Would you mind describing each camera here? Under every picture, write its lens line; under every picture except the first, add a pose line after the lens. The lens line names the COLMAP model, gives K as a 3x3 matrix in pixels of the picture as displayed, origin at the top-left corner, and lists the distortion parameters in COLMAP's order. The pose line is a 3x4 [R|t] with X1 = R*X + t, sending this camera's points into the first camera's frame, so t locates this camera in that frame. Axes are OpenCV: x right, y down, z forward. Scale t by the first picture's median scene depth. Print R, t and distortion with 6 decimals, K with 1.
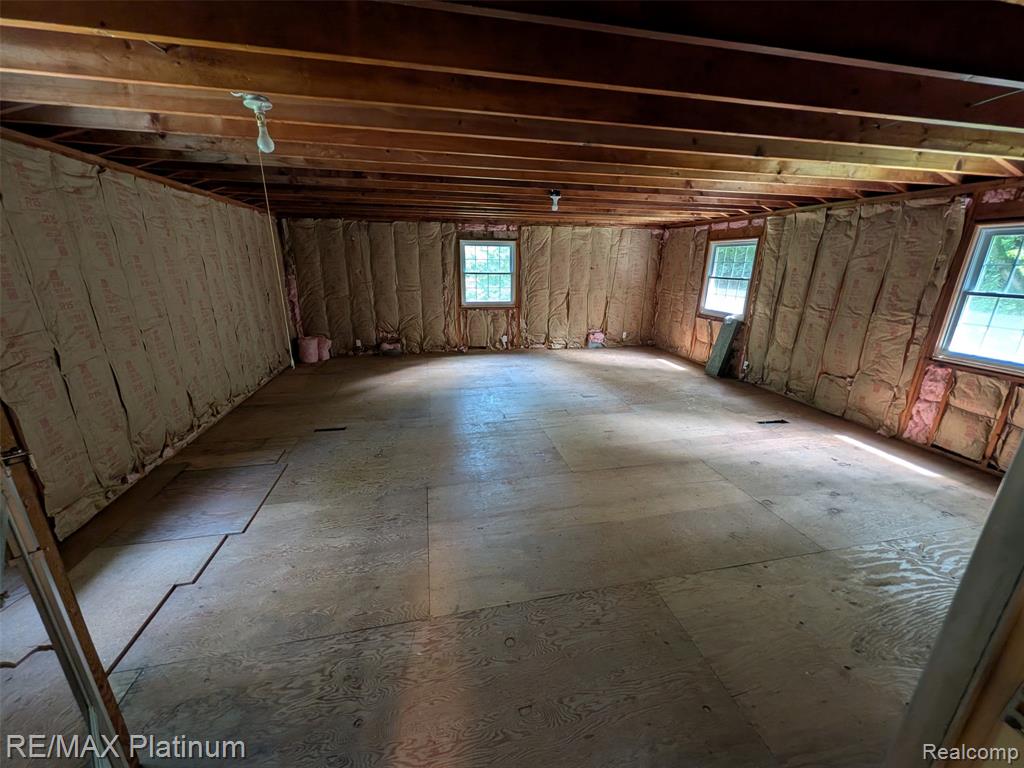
lens RADIAL K [[399.4, 0, 509.4], [0, 399.4, 384.1], [0, 0, 1]] dist [0.000819, 0.000311]
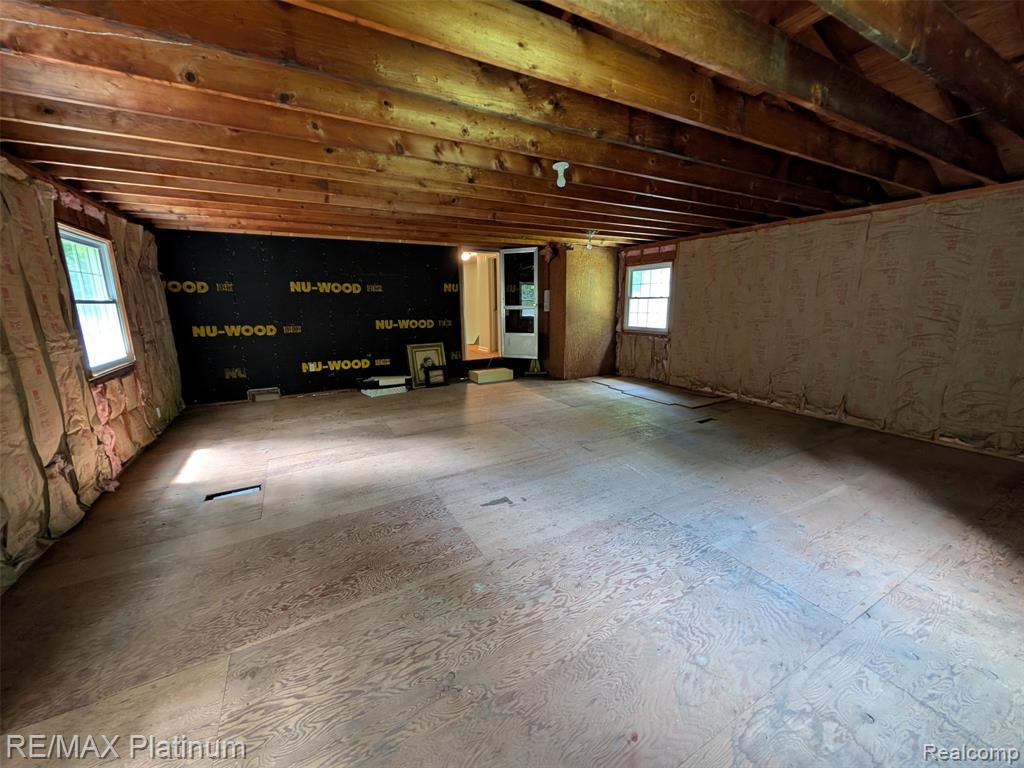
lens RADIAL K [[399.4, 0, 511.0], [0, 399.4, 385.3], [0, 0, 1]] dist [0.000819, 0.000311]
pose [[-0.958978, 0.057044, -0.277683, 0.403101], [-0.083529, 0.879198, 0.469078, -0.463228], [0.270896, 0.473030, -0.838366, 1.731192]]
